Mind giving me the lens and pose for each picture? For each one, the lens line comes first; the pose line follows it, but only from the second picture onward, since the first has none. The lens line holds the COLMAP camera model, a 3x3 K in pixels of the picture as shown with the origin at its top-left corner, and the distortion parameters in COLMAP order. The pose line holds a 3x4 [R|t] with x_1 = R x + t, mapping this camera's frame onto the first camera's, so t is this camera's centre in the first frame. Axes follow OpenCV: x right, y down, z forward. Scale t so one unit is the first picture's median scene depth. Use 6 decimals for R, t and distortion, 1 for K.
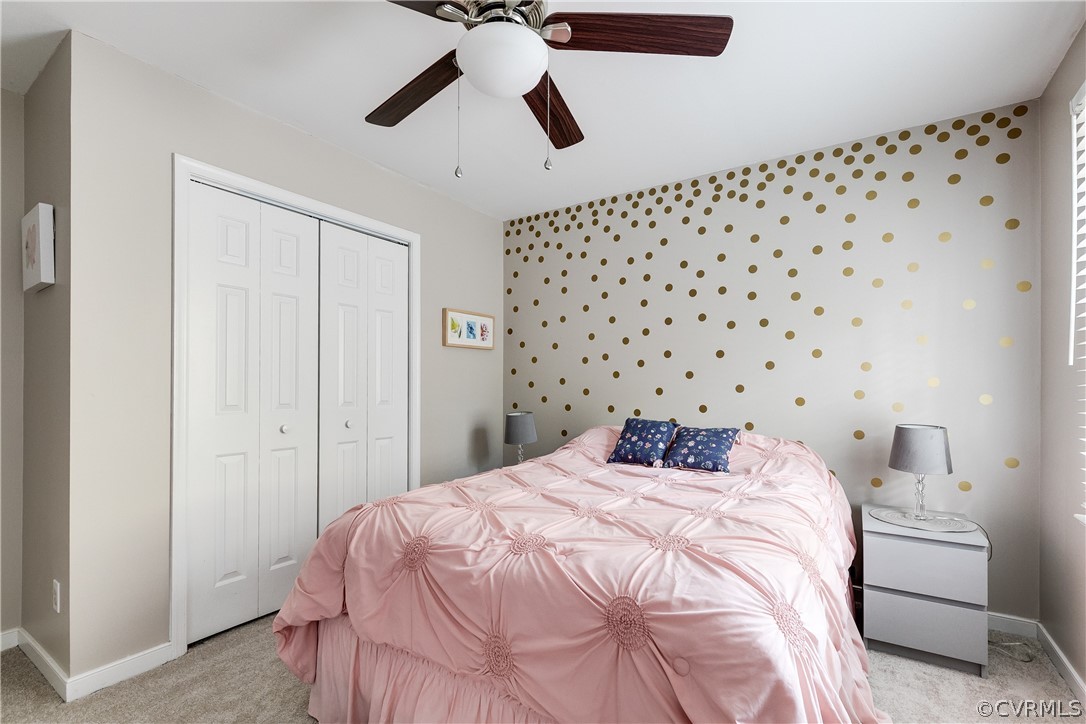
lens RADIAL K [[492.2, 0, 547.7], [0, 492.2, 382.1], [0, 0, 1]] dist [0.000546, -0.000636]
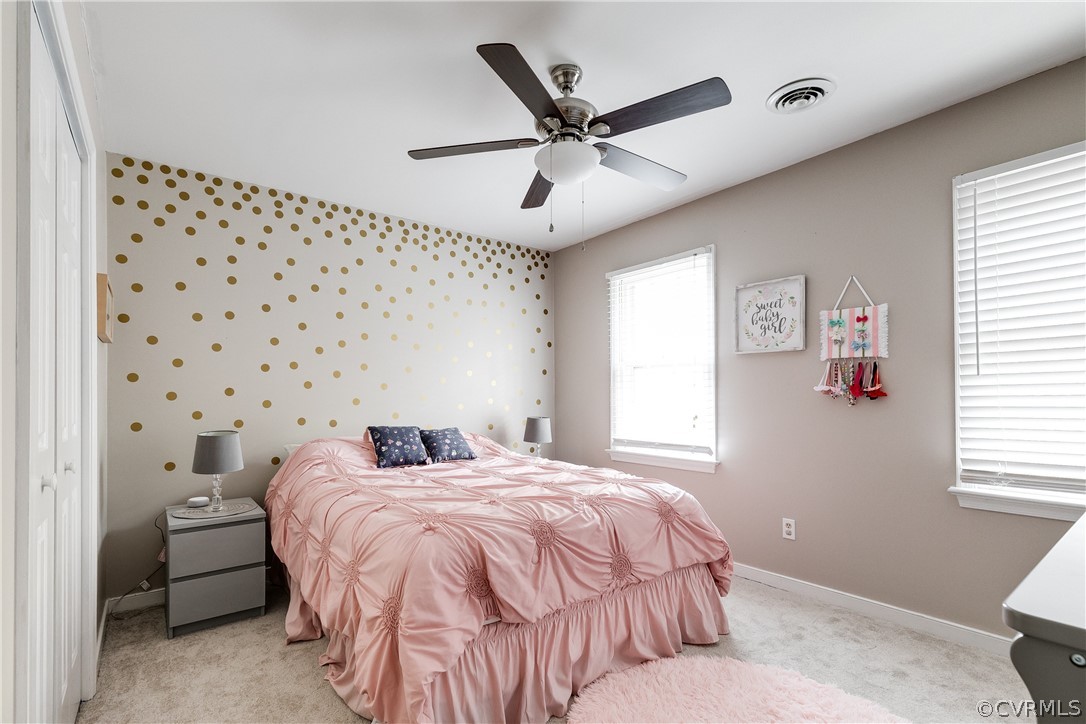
lens RADIAL K [[492.2, 0, 547.7], [0, 492.2, 382.1], [0, 0, 1]] dist [0.000546, -0.000636]
pose [[0.310689, 0.023505, 0.950221, -0.648732], [0.002418, 0.999671, -0.025519, 0.004787], [-0.950508, 0.010226, 0.310530, 0.282819]]
